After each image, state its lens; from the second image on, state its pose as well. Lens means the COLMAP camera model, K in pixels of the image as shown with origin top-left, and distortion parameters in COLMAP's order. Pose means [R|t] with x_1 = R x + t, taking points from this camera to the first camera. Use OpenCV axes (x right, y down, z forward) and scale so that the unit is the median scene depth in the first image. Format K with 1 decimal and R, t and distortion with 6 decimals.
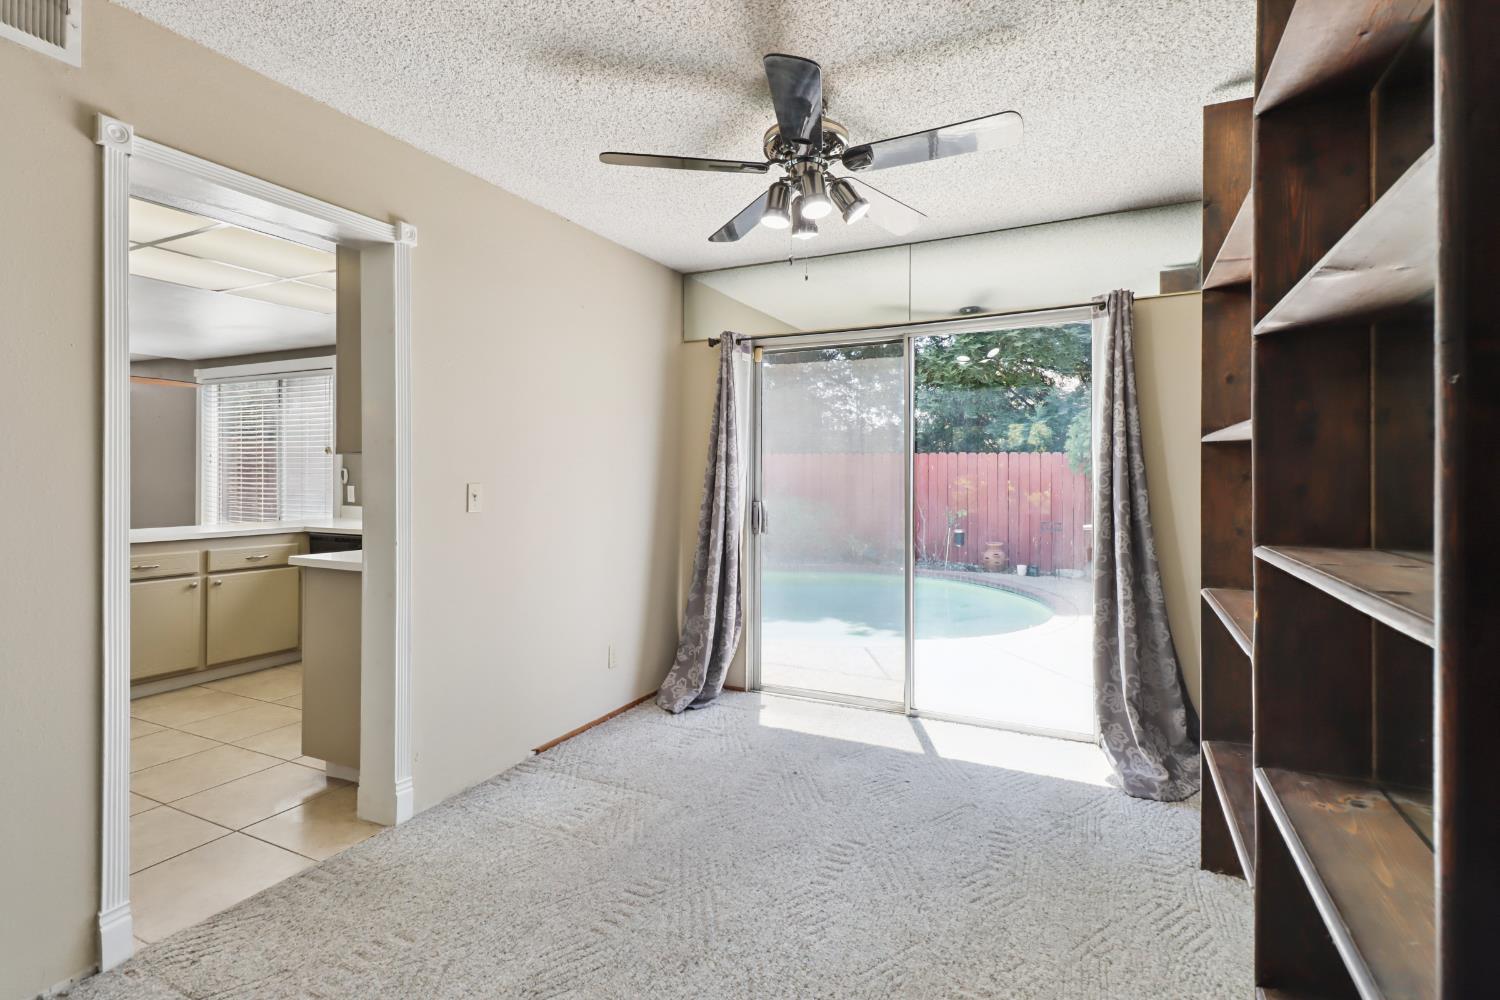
lens RADIAL K [[728.3, 0, 753.2], [0, 728.3, 478.0], [0, 0, 1]] dist [0.029430, -0.014648]
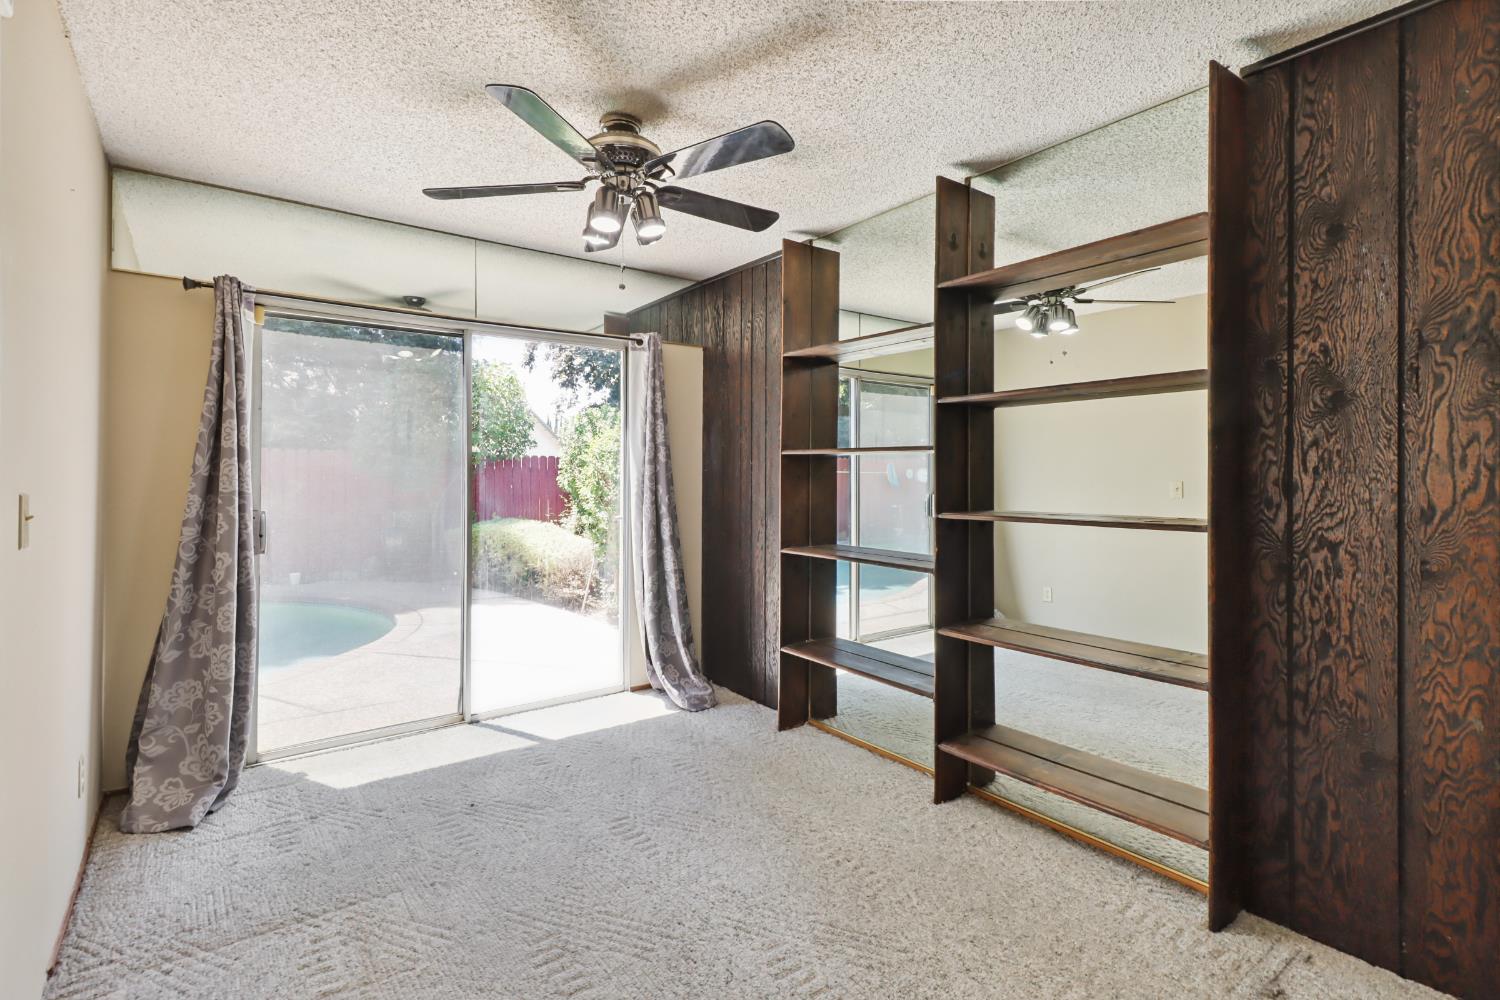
lens RADIAL K [[716.7, 0, 749.9], [0, 716.7, 474.0], [0, 0, 1]] dist [0.027721, -0.011585]
pose [[0.452000, 0.000905, 0.892017, -0.504418], [0.001764, 0.999997, -0.001909, -0.003464], [-0.892016, 0.002436, 0.451997, 0.248953]]
